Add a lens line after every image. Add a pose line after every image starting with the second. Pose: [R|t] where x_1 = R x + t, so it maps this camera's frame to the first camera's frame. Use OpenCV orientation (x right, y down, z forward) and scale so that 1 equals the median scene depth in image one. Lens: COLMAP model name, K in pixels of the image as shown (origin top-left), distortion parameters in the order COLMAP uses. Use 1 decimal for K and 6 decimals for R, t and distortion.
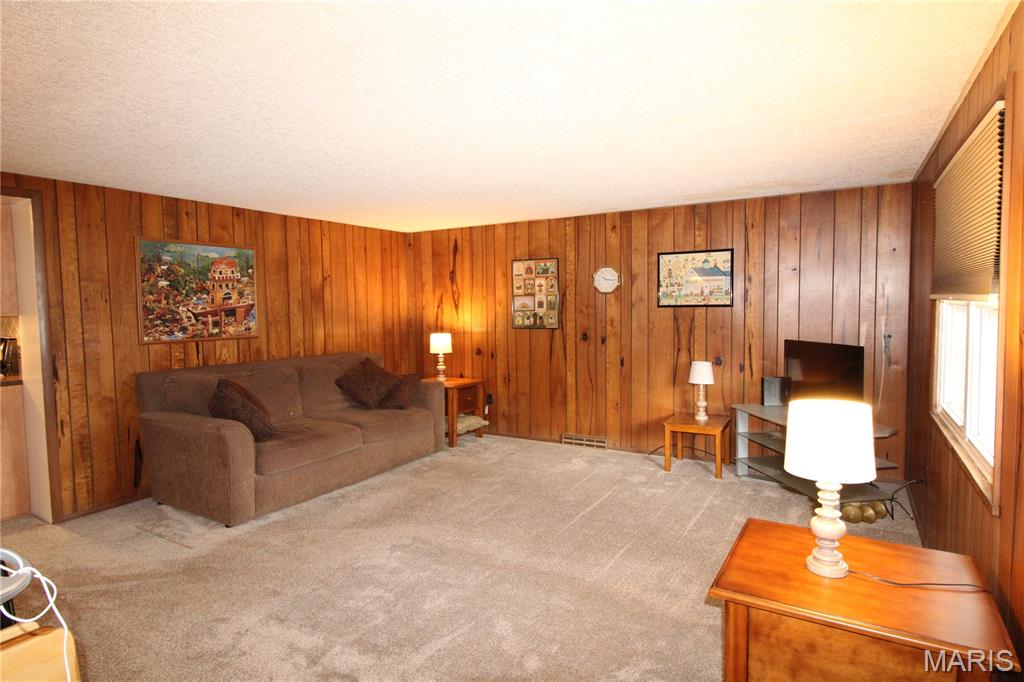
lens RADIAL K [[573.9, 0, 512.0], [0, 573.9, 341.0], [0, 0, 1]] dist [0.001769, -0.000909]
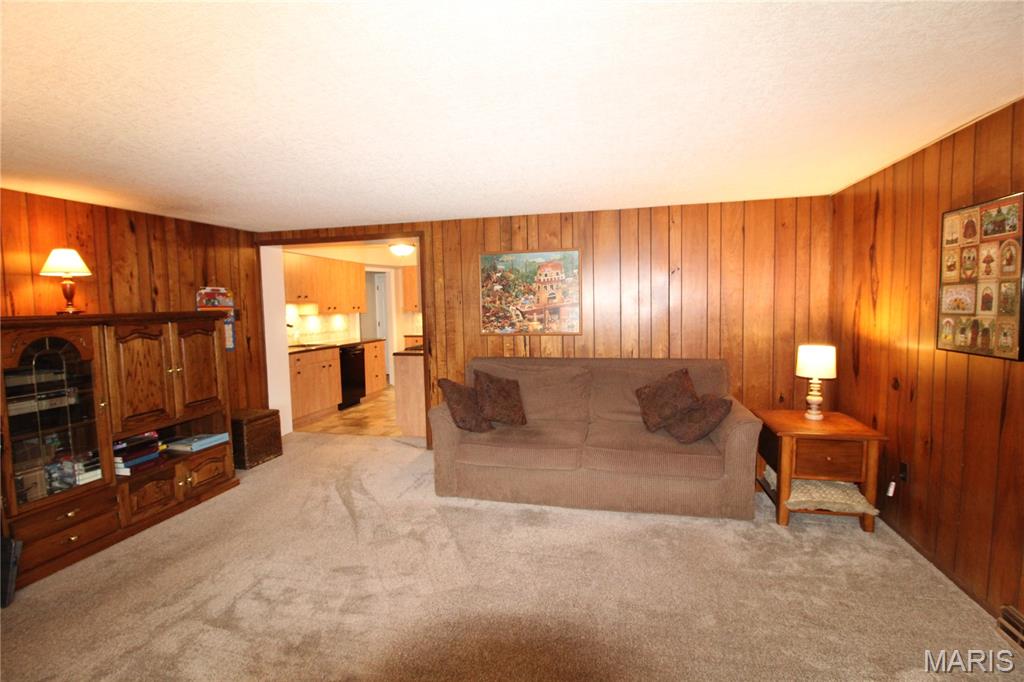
lens RADIAL K [[481.6, 0, 510.5], [0, 481.6, 337.4], [0, 0, 1]] dist [-0.000054, -0.000499]
pose [[0.293258, 0.073349, -0.953215, 0.344805], [-0.042543, 0.997066, 0.063635, -0.050757], [0.955086, 0.021891, 0.295518, 0.608874]]
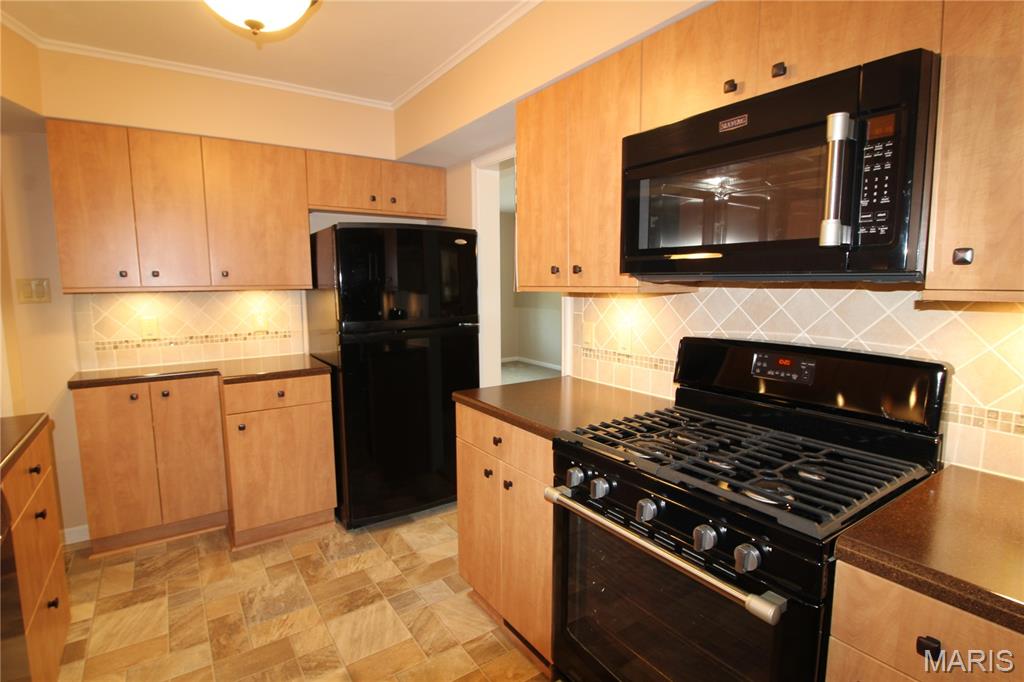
lens RADIAL K [[502.8, 0, 510.1], [0, 502.8, 339.8], [0, 0, 1]] dist [0.005366, -0.015627]
pose [[0.900695, 0.065503, -0.429485, -0.783804], [-0.037459, 0.996596, 0.073438, -0.026136], [0.432833, -0.050057, 0.900083, 0.507104]]
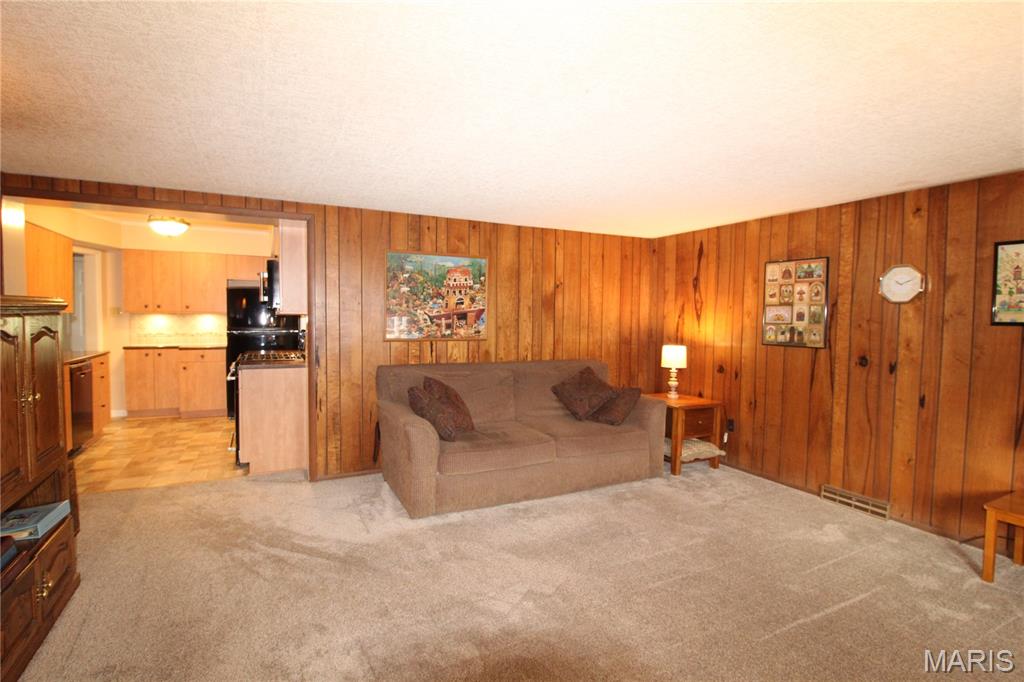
lens RADIAL K [[502.8, 0, 510.1], [0, 502.8, 339.8], [0, 0, 1]] dist [0.005366, -0.015627]
pose [[0.840062, 0.049719, -0.540207, 0.102735], [-0.057569, 0.998339, 0.002360, -0.011479], [0.539427, 0.029116, 0.841529, 0.225816]]
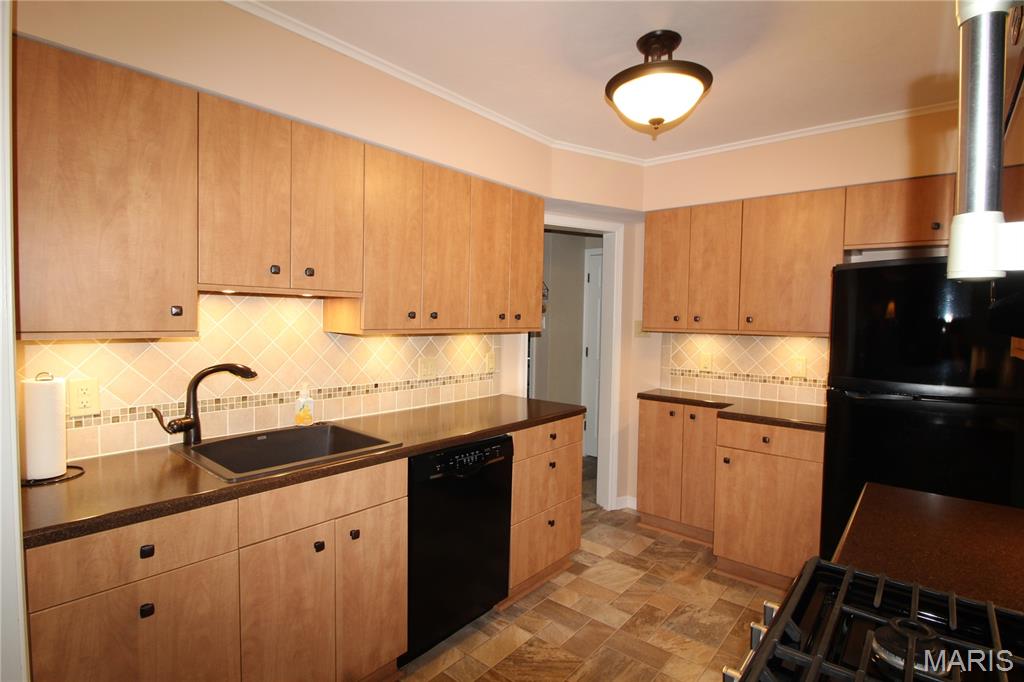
lens RADIAL K [[502.8, 0, 510.1], [0, 502.8, 339.8], [0, 0, 1]] dist [0.005366, -0.015627]
pose [[-0.161780, 0.059378, -0.985039, -0.671088], [-0.073570, 0.994685, 0.072042, -0.043321], [0.984081, 0.084124, -0.156552, 0.680013]]
